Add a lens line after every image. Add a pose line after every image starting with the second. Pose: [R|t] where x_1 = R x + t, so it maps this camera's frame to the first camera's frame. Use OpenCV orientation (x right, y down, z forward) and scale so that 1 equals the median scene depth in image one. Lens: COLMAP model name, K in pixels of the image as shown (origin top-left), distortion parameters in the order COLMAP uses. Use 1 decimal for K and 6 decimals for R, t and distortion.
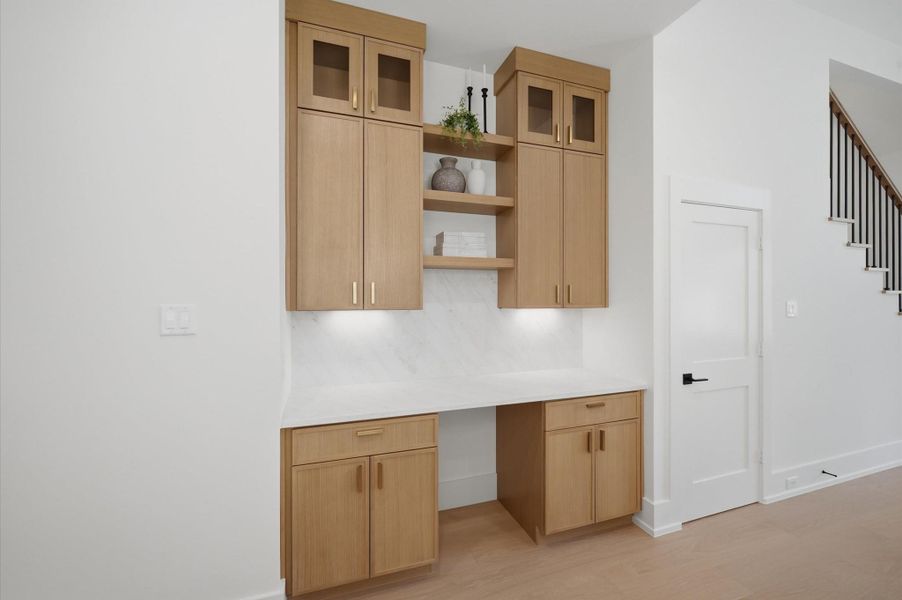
lens RADIAL K [[373.7, 0, 452.2], [0, 373.7, 295.0], [0, 0, 1]] dist [-0.002127, -0.000538]
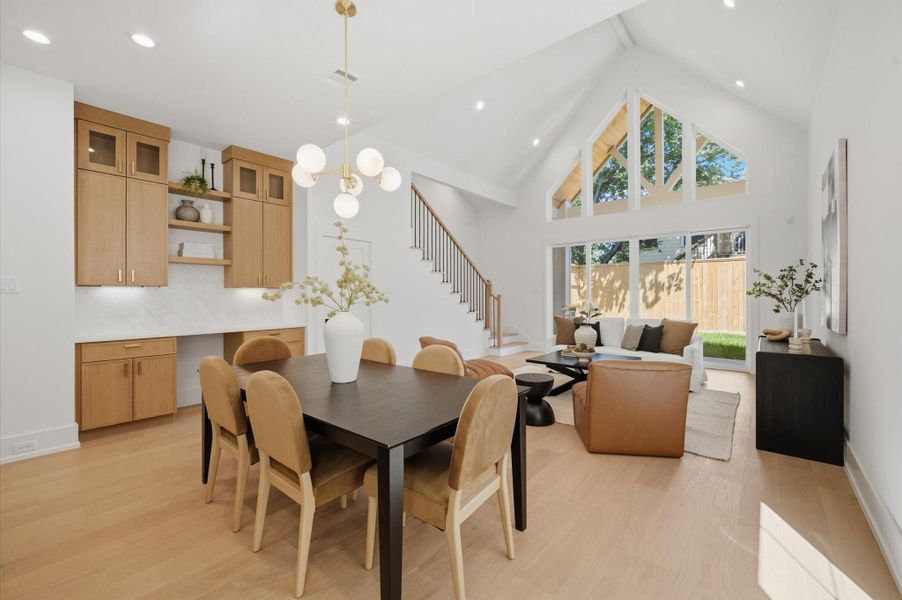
lens RADIAL K [[373.7, 0, 452.2], [0, 373.7, 295.0], [0, 0, 1]] dist [-0.002127, -0.000538]
pose [[0.861249, -0.001359, 0.508182, 0.171976], [-0.002261, 0.999976, 0.006507, 0.062334], [-0.508178, -0.006753, 0.861225, -1.155339]]
